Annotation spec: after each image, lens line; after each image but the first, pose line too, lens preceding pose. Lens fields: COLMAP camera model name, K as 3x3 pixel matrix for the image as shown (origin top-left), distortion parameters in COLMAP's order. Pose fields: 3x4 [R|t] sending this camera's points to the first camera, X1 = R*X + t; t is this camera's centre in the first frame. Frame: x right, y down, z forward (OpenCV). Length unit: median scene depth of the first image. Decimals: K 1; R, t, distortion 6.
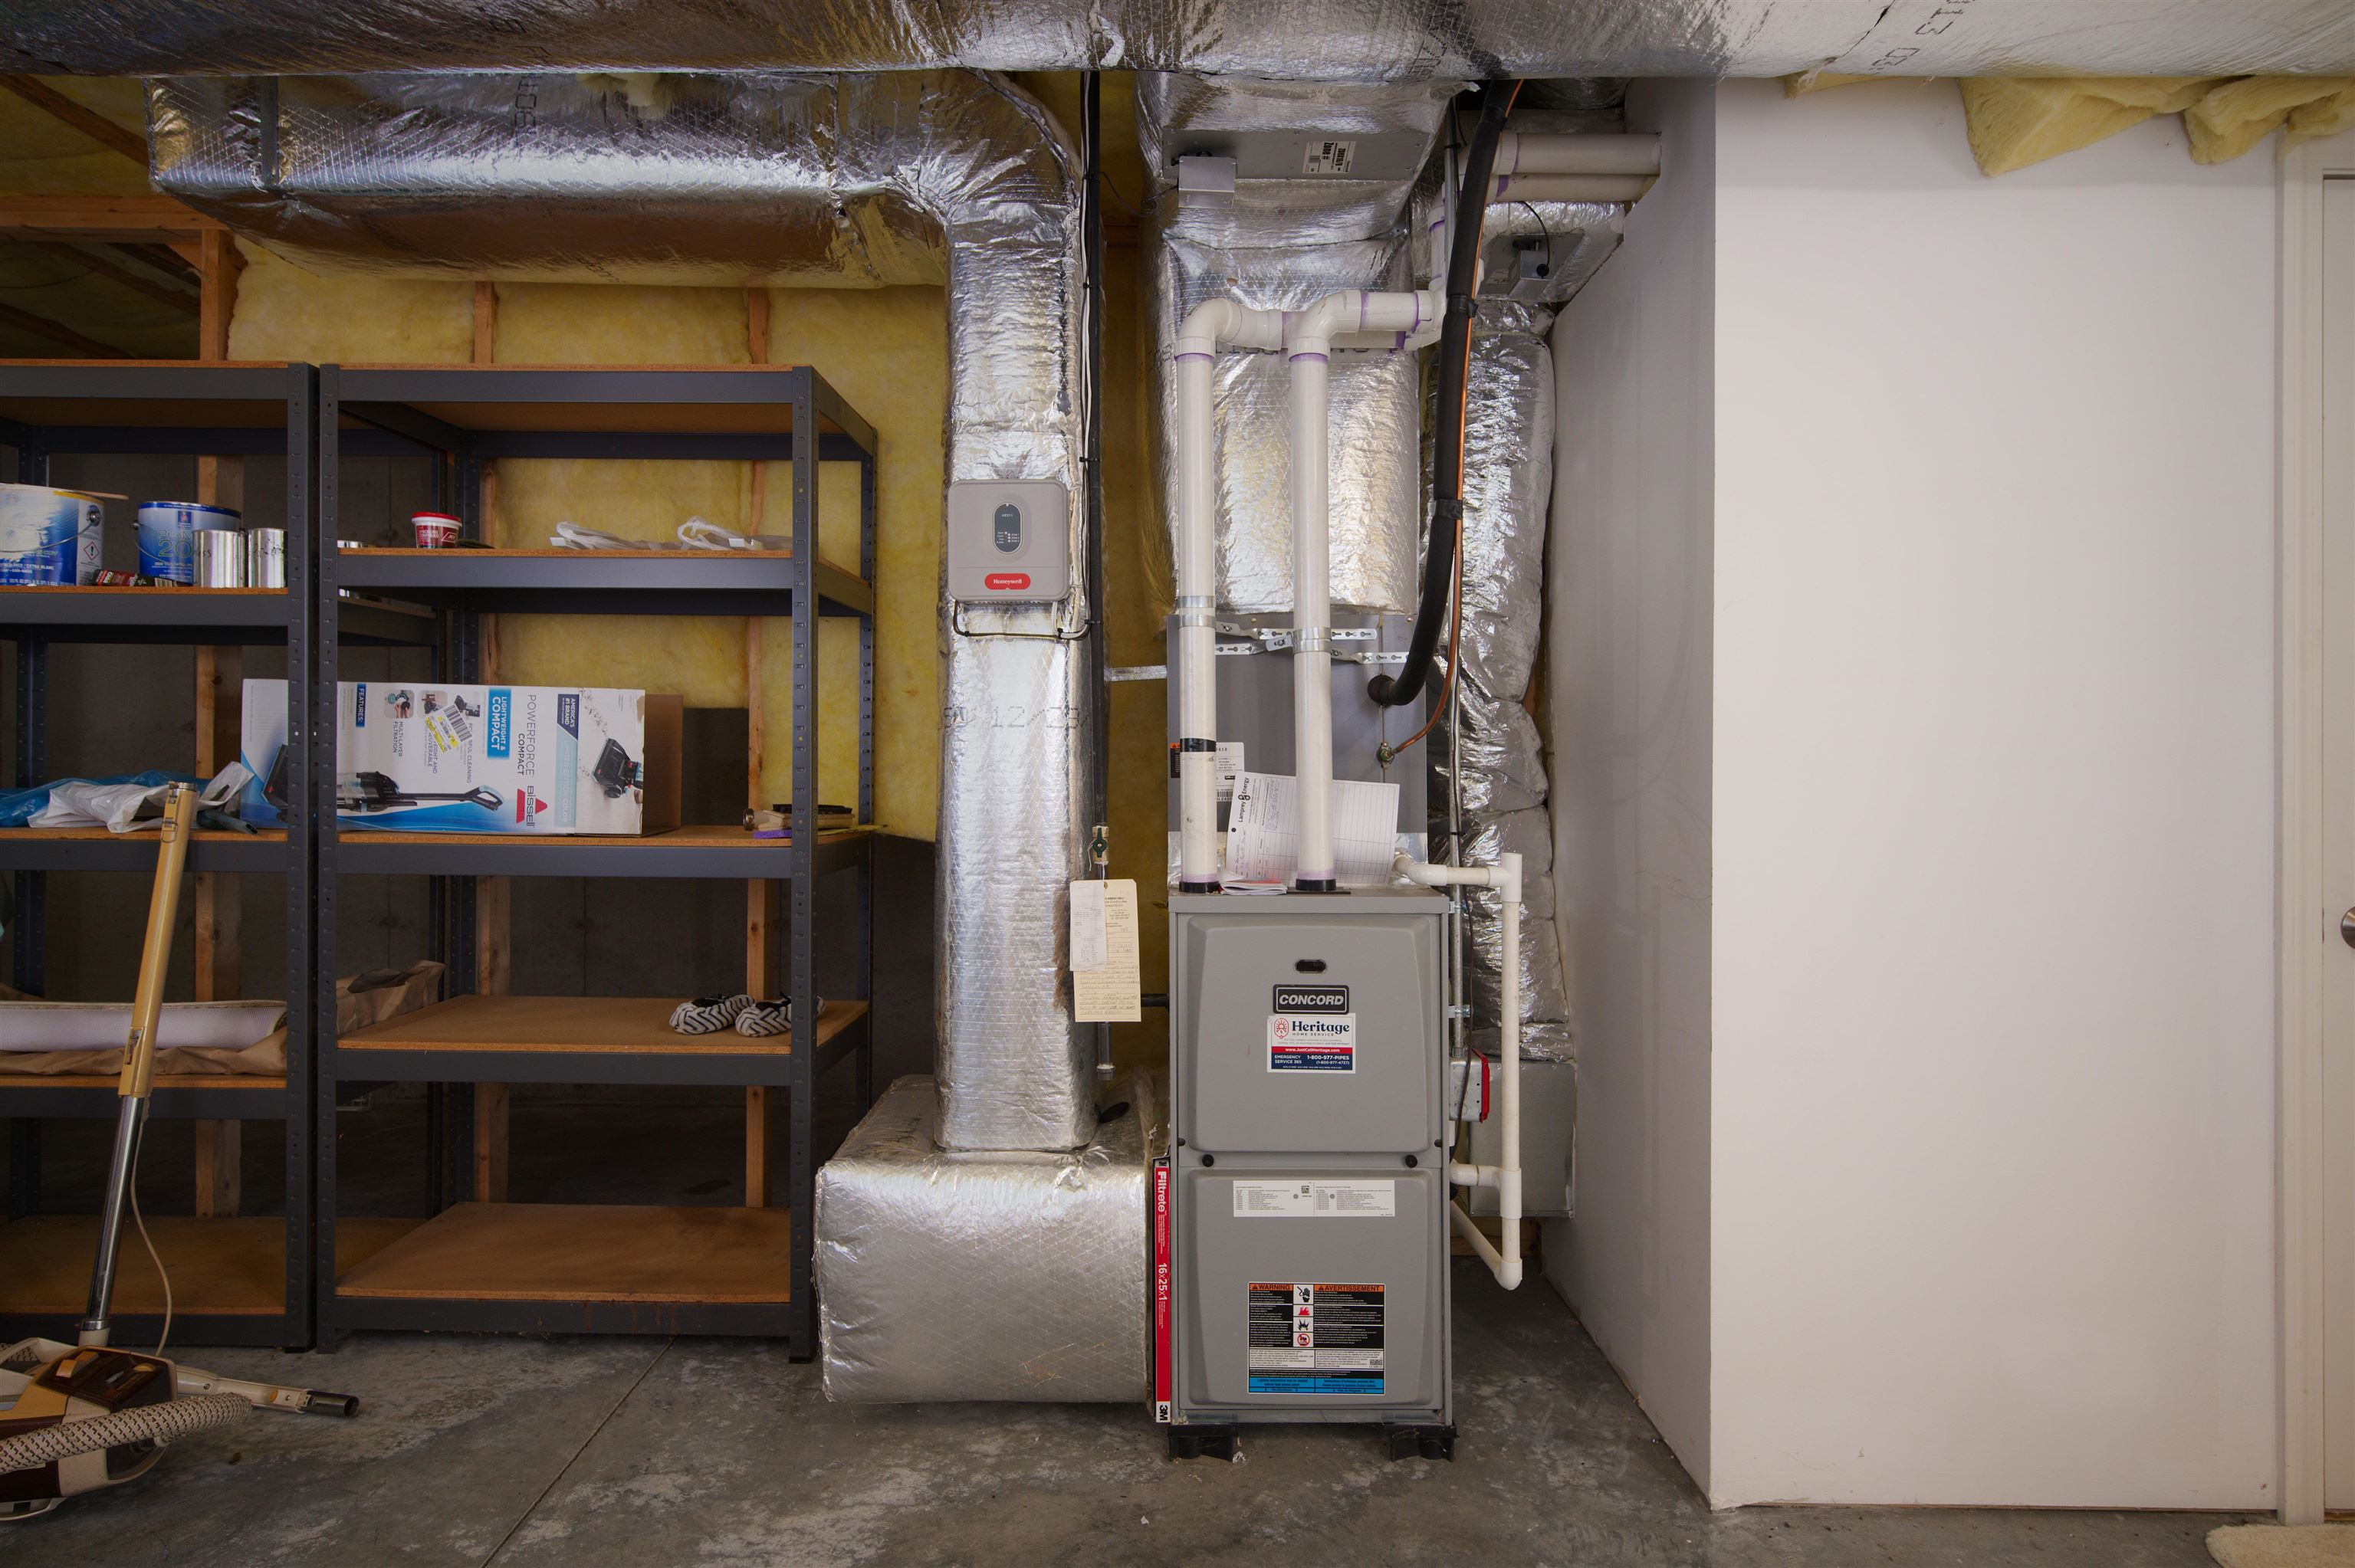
lens RADIAL K [[1289.0, 0, 1176.7], [0, 1289.0, 755.9], [0, 0, 1]] dist [0.013836, 0.000344]
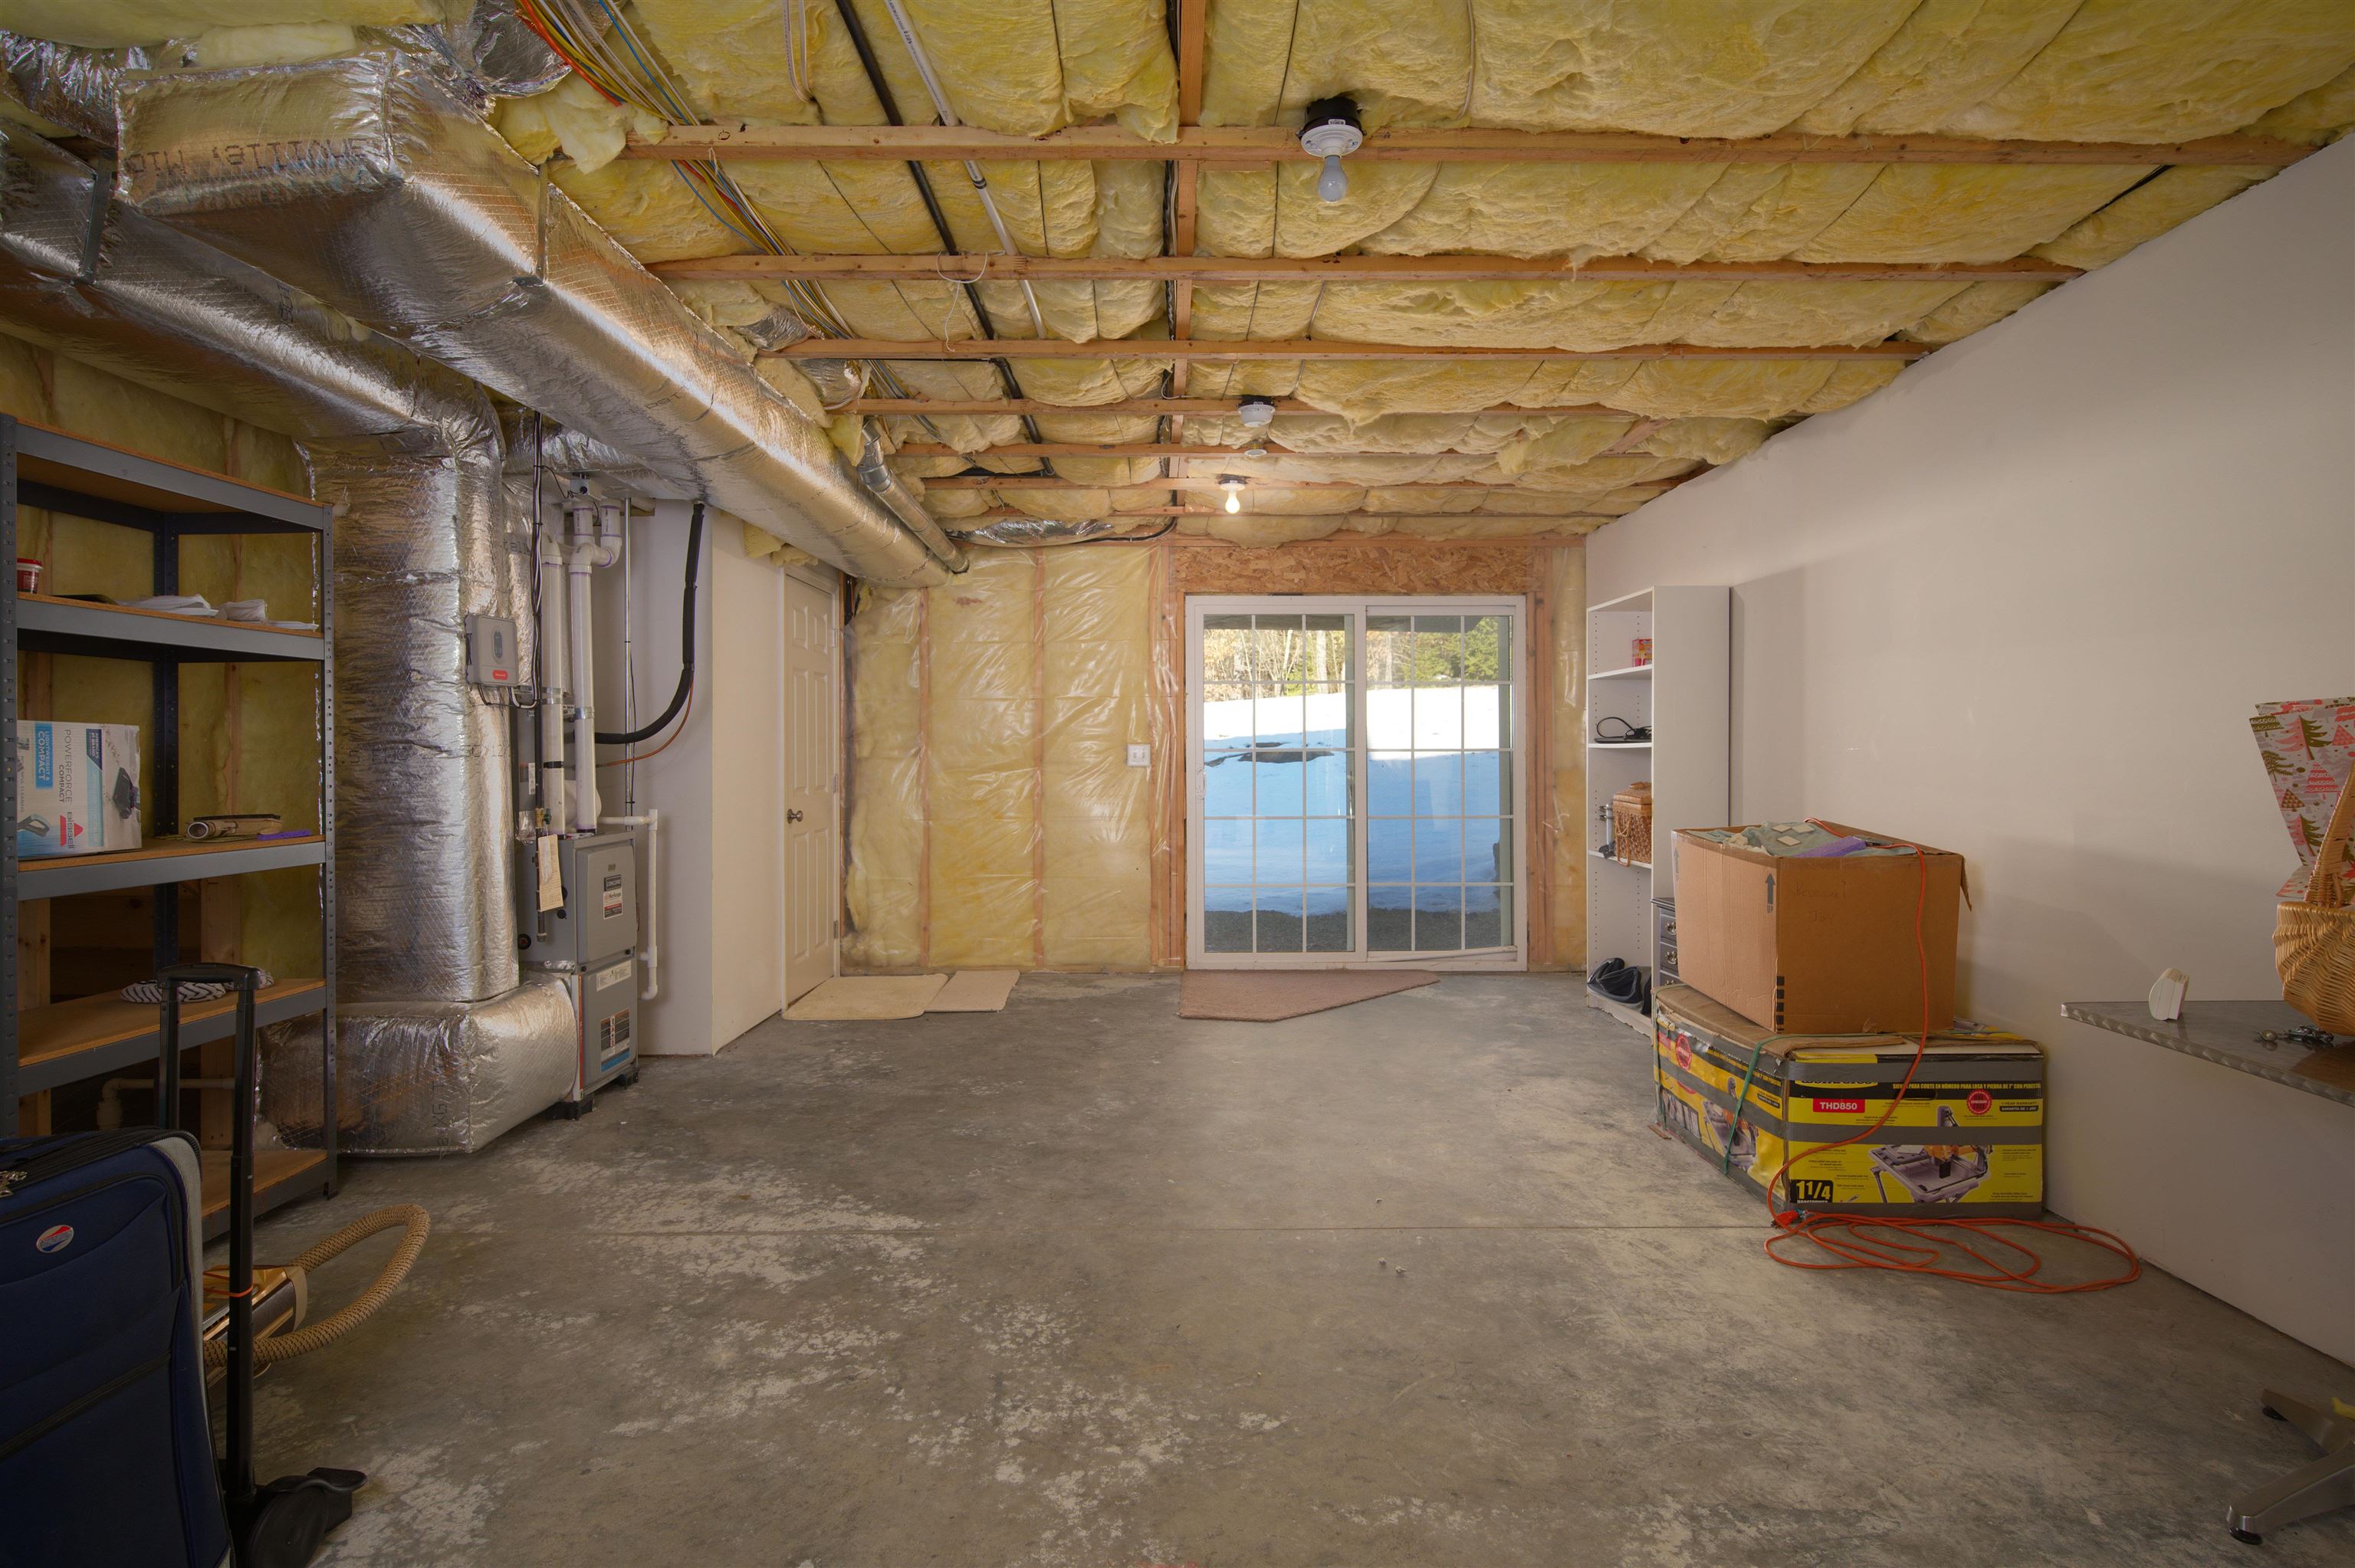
lens RADIAL K [[1220.3, 0, 1177.6], [0, 1220.3, 770.5], [0, 0, 1]] dist [0.000052, -0.000031]
pose [[-0.007755, -0.023327, 0.999698, -1.546256], [0.001774, 0.999726, 0.023342, -0.034818], [-0.999968, 0.001955, -0.007712, 0.064915]]
